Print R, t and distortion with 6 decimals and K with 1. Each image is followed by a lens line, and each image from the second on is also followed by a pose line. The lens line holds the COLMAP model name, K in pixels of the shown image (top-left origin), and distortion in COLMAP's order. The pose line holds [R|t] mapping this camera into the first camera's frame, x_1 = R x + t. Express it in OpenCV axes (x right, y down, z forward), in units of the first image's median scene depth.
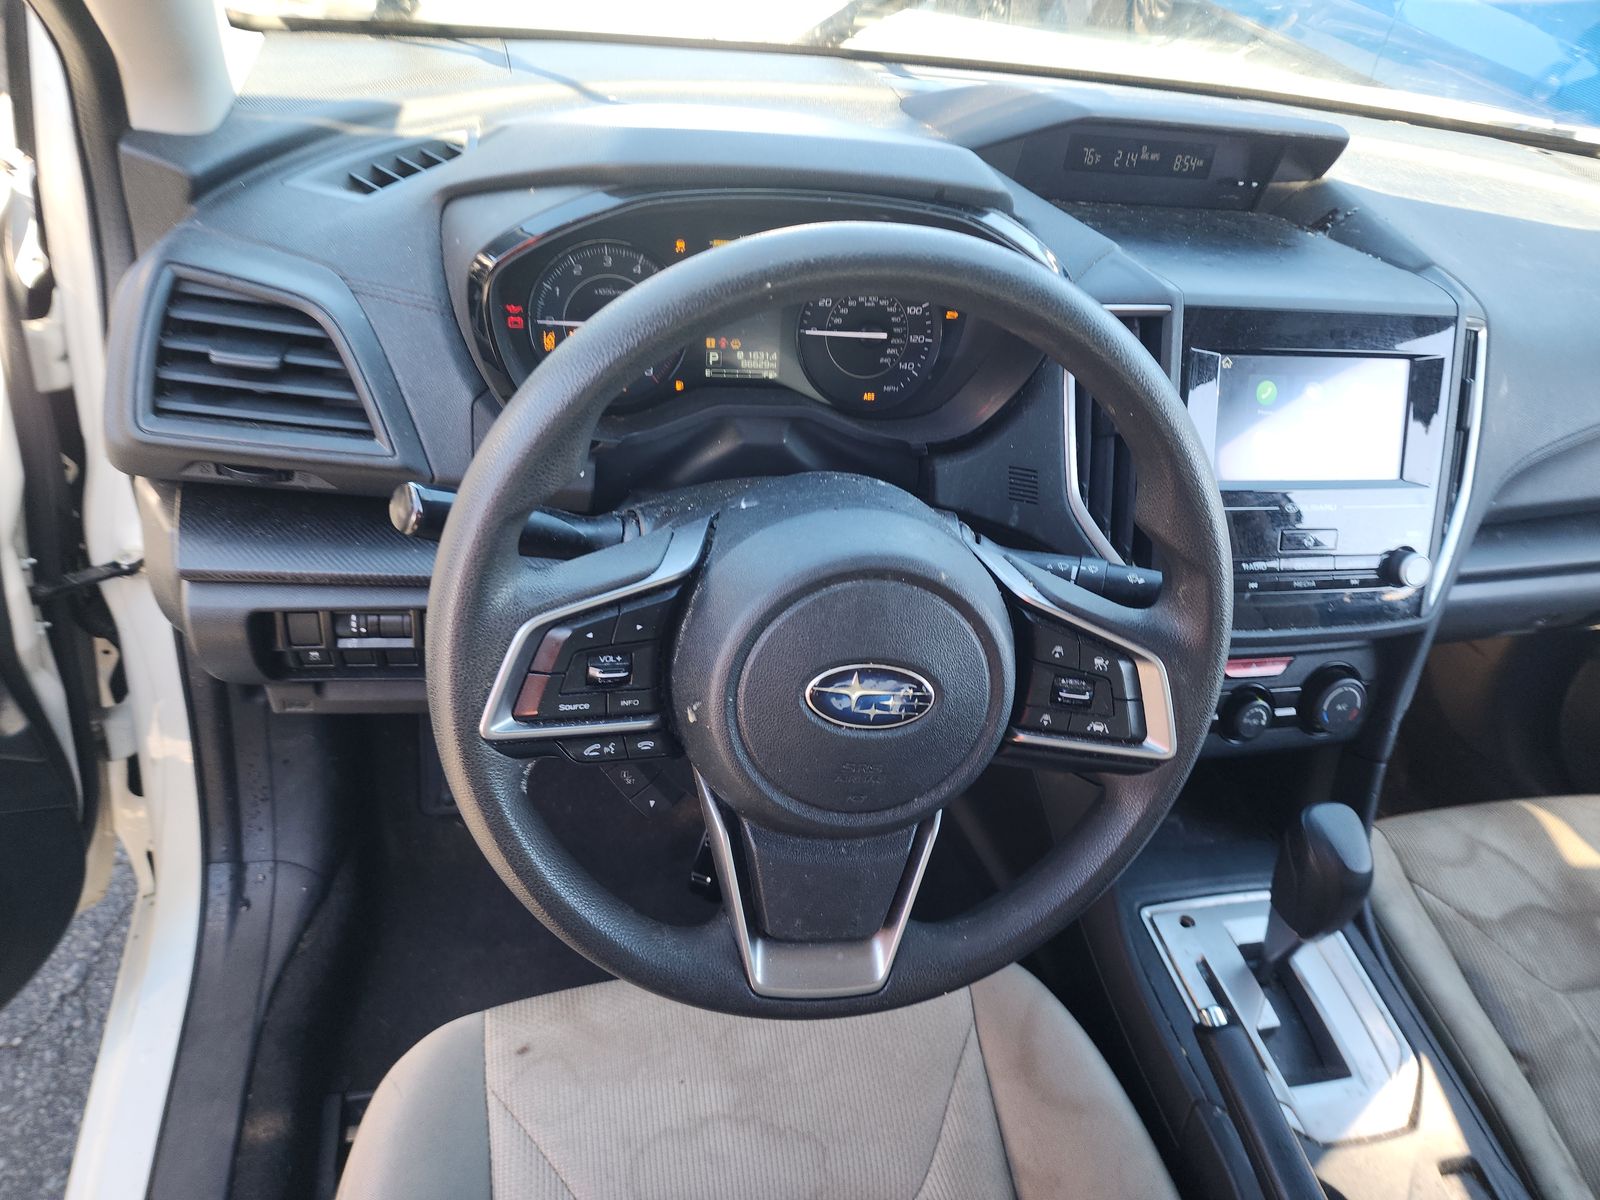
lens RADIAL K [[1060.7, 0, 805.6], [0, 1060.7, 616.9], [0, 0, 1]] dist [0.053036, -0.052336]
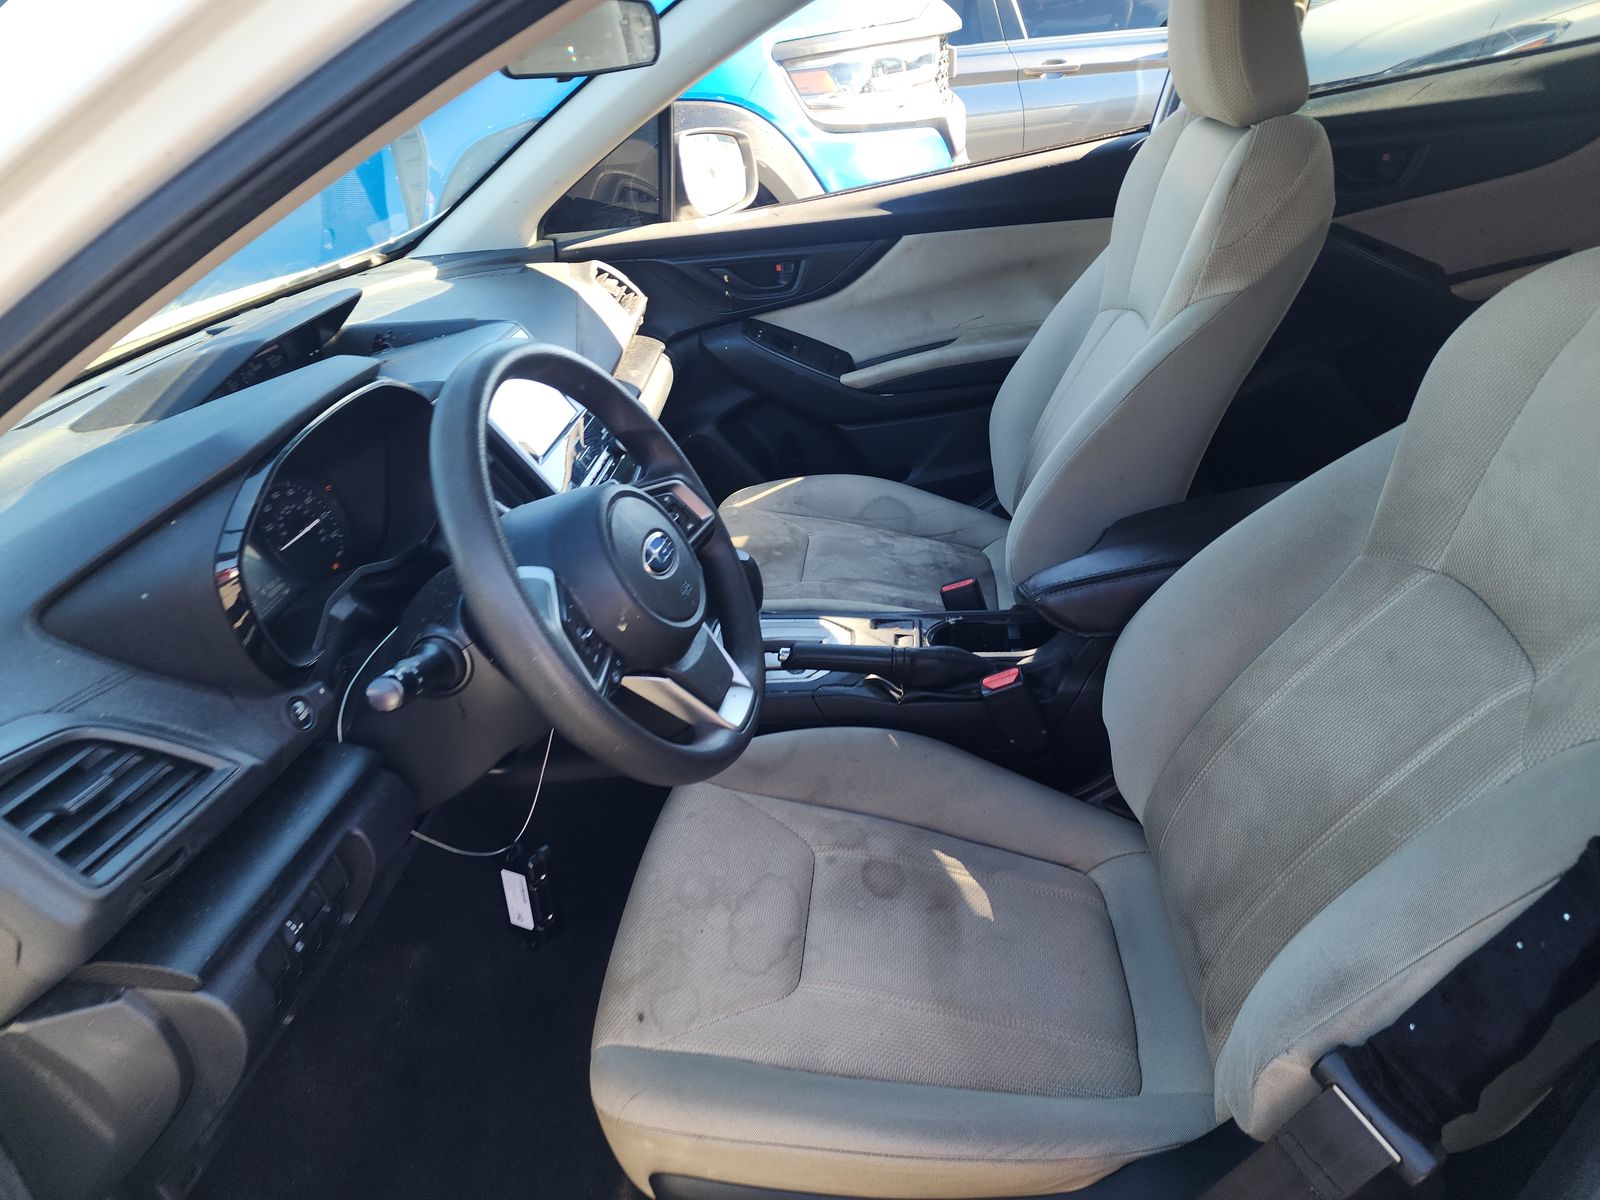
lens RADIAL K [[1060.7, 0, 805.6], [0, 1060.7, 616.9], [0, 0, 1]] dist [0.053036, -0.052336]
pose [[0.282755, -0.615107, 0.735998, -0.787996], [0.727487, 0.637614, 0.253398, -0.082741], [-0.625150, 0.463779, 0.627771, -0.151931]]
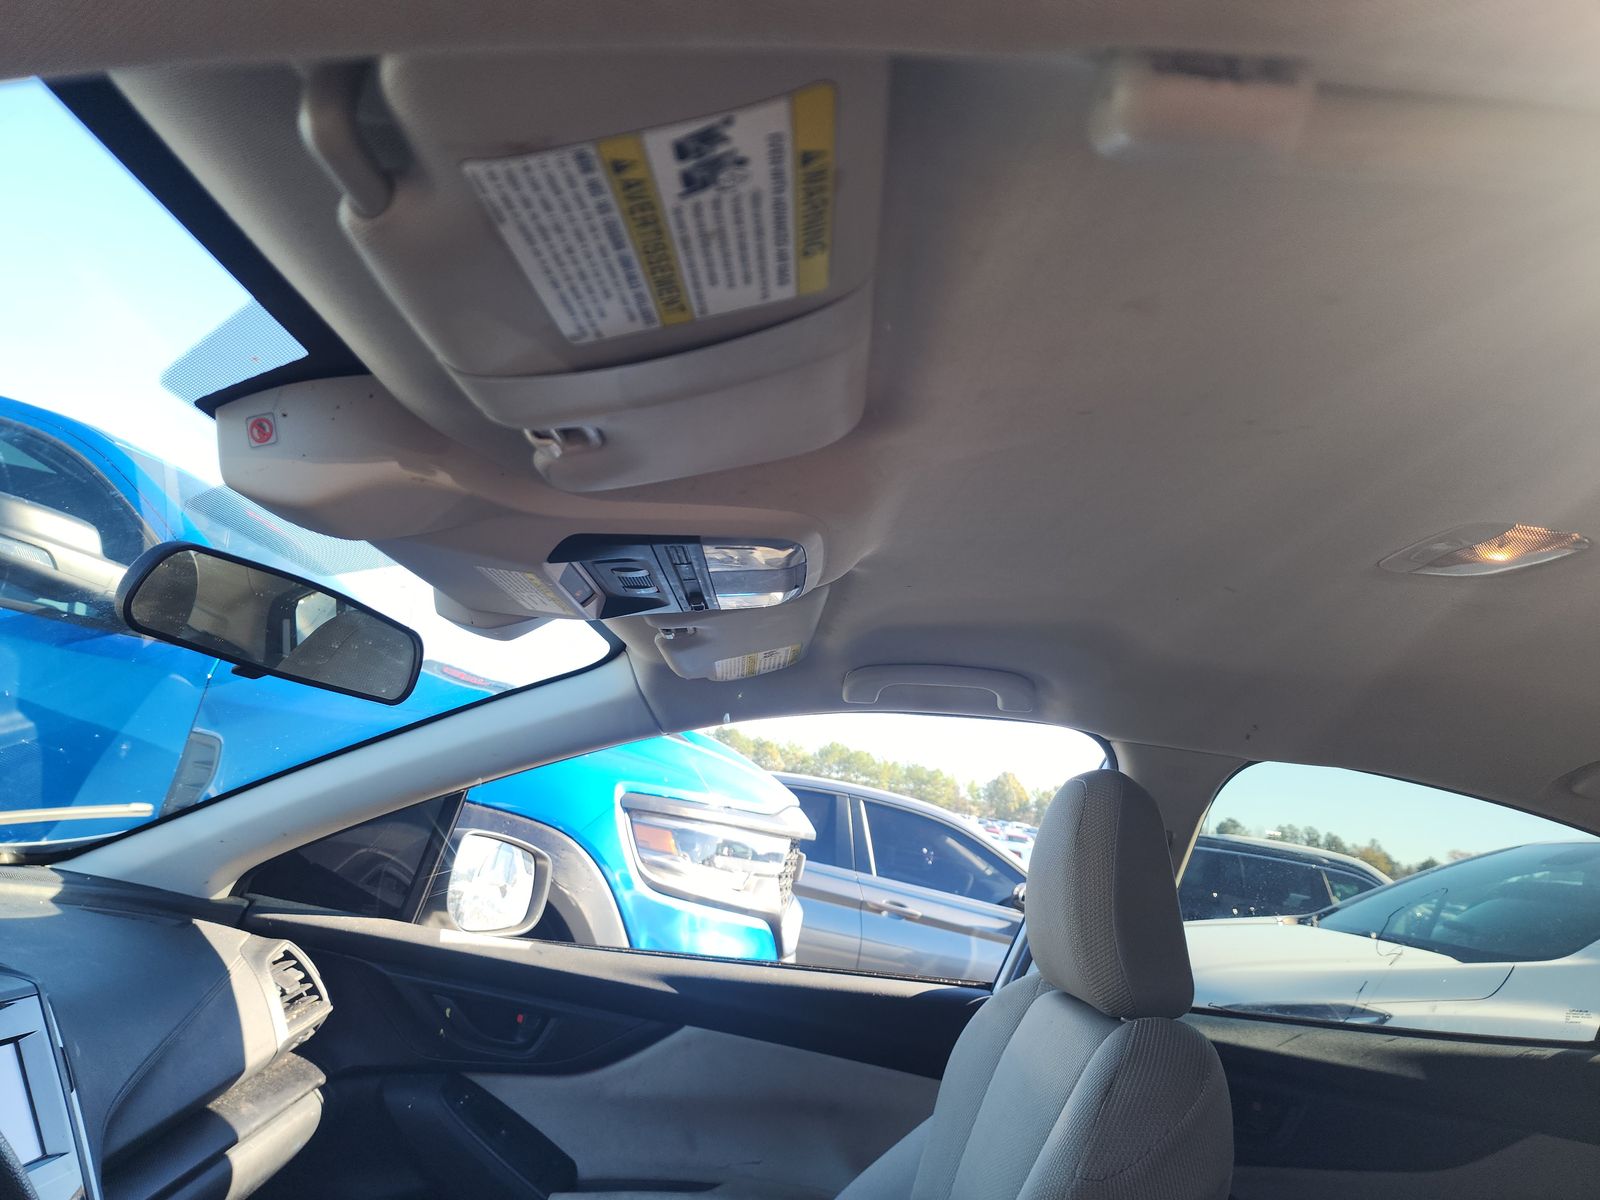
lens RADIAL K [[1060.7, 0, 805.6], [0, 1060.7, 616.9], [0, 0, 1]] dist [0.053036, -0.052336]
pose [[0.223380, 0.089463, 0.970617, -0.291990], [0.501876, 0.843084, -0.193210, 0.000048], [-0.835597, 0.530289, 0.143429, -0.011773]]
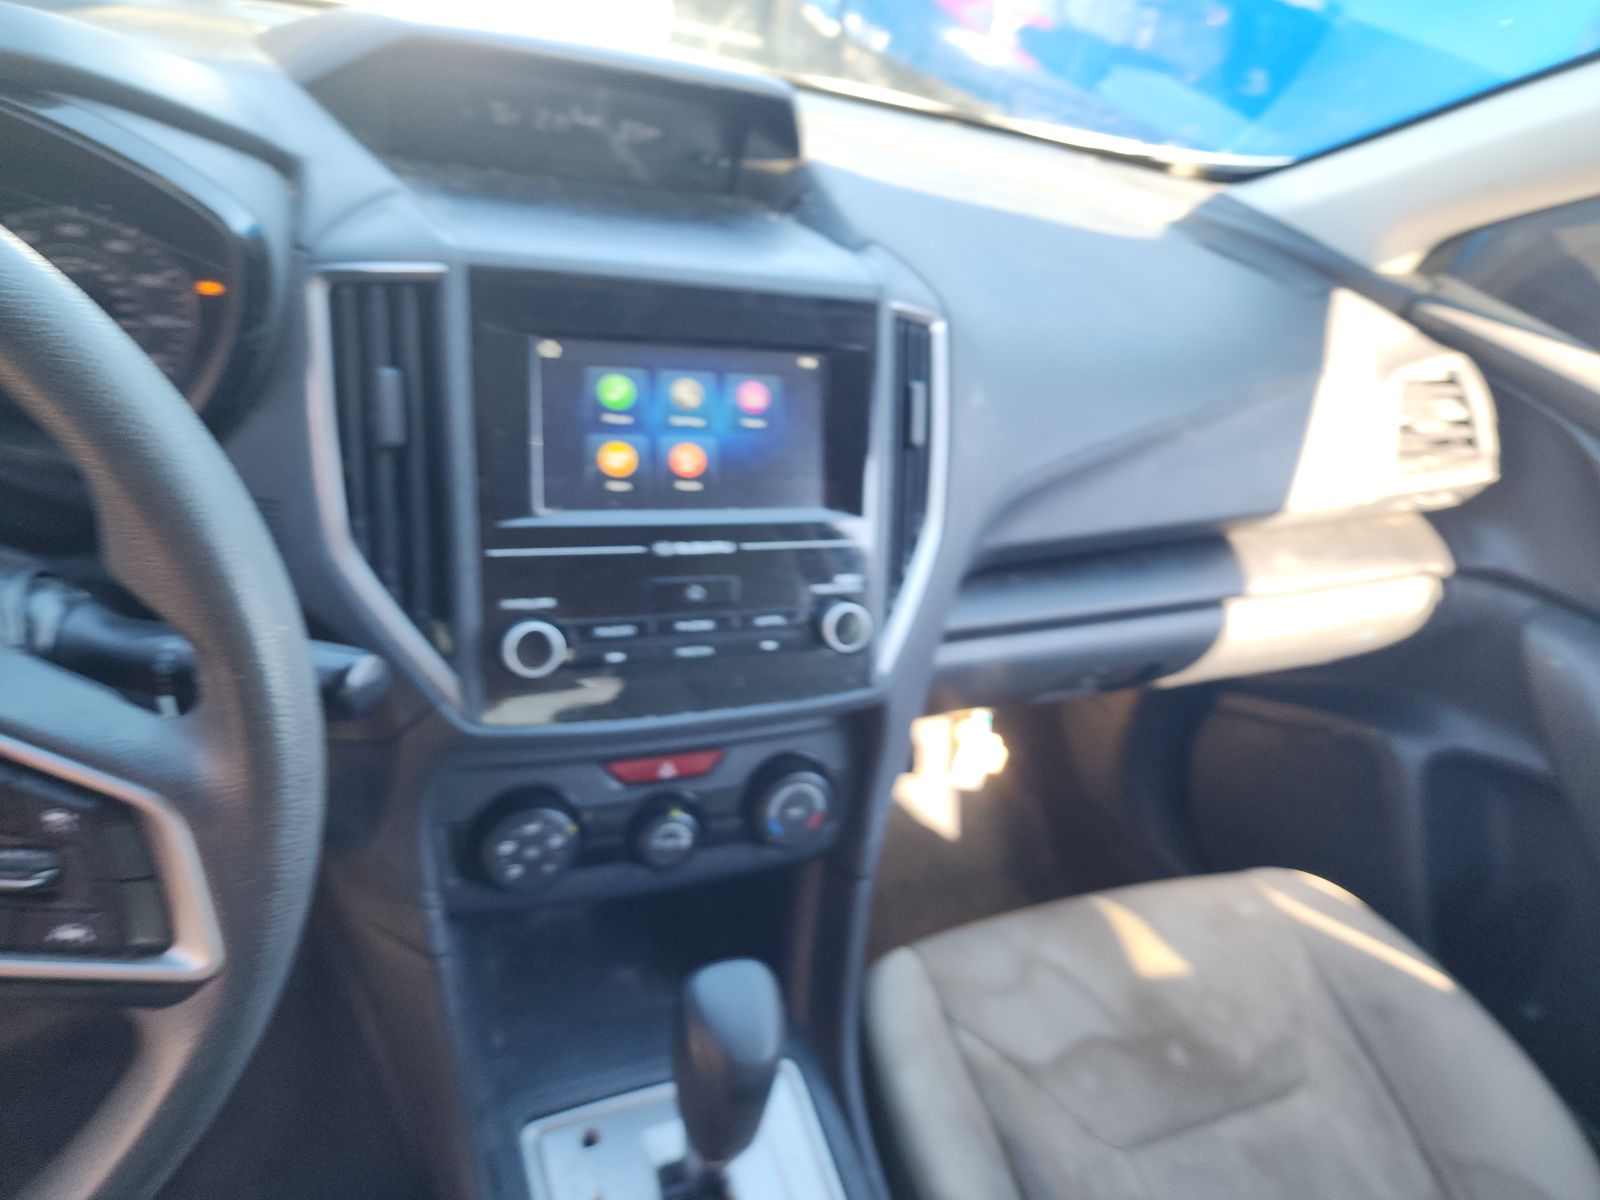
lens RADIAL K [[1093.6, 0, 801.6], [0, 1093.6, 583.4], [0, 0, 1]] dist [0.029123, -0.061638]
pose [[0.983483, -0.028678, 0.178713, 0.388206], [0.044645, 0.995297, -0.085974, -0.009794], [-0.175407, 0.092533, 0.980138, 0.242127]]
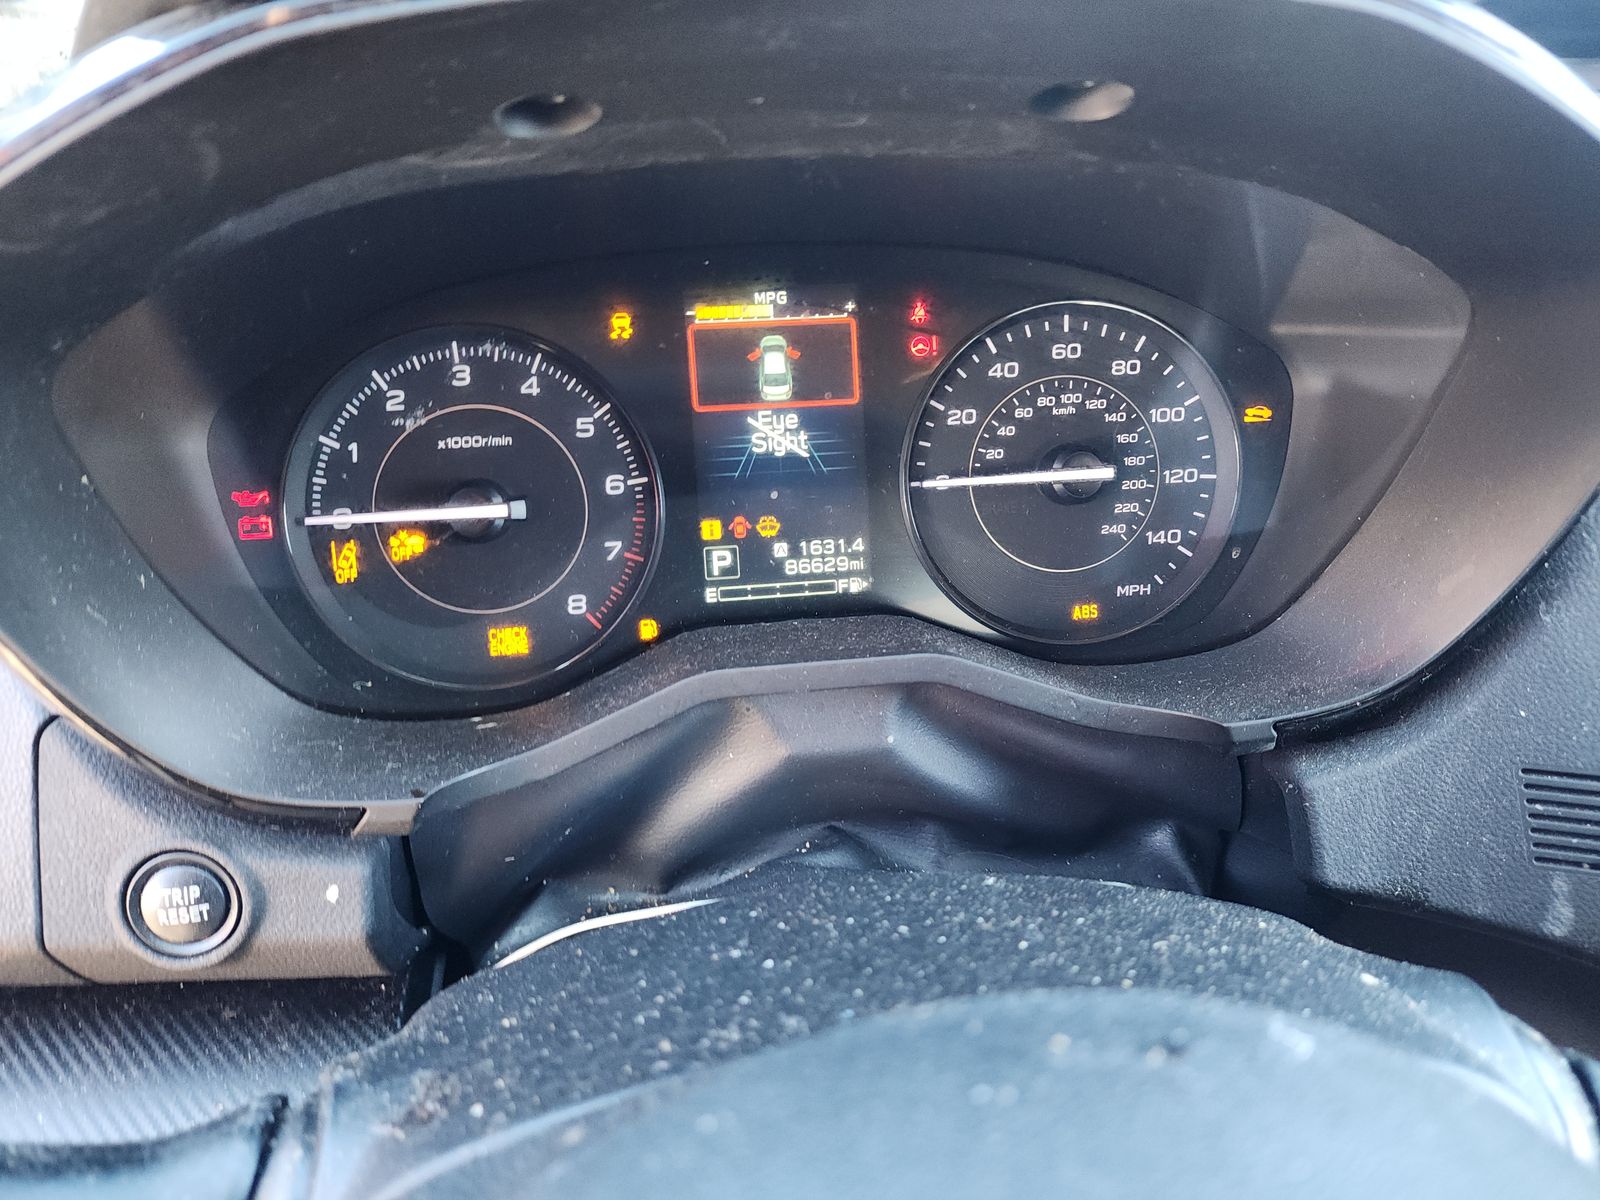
lens RADIAL K [[1060.7, 0, 805.6], [0, 1060.7, 616.9], [0, 0, 1]] dist [0.053036, -0.052336]
pose [[0.983539, -0.093146, -0.154835, 0.014708], [0.059523, 0.976083, -0.209091, -0.121358], [0.170608, 0.196433, 0.965560, 0.561432]]
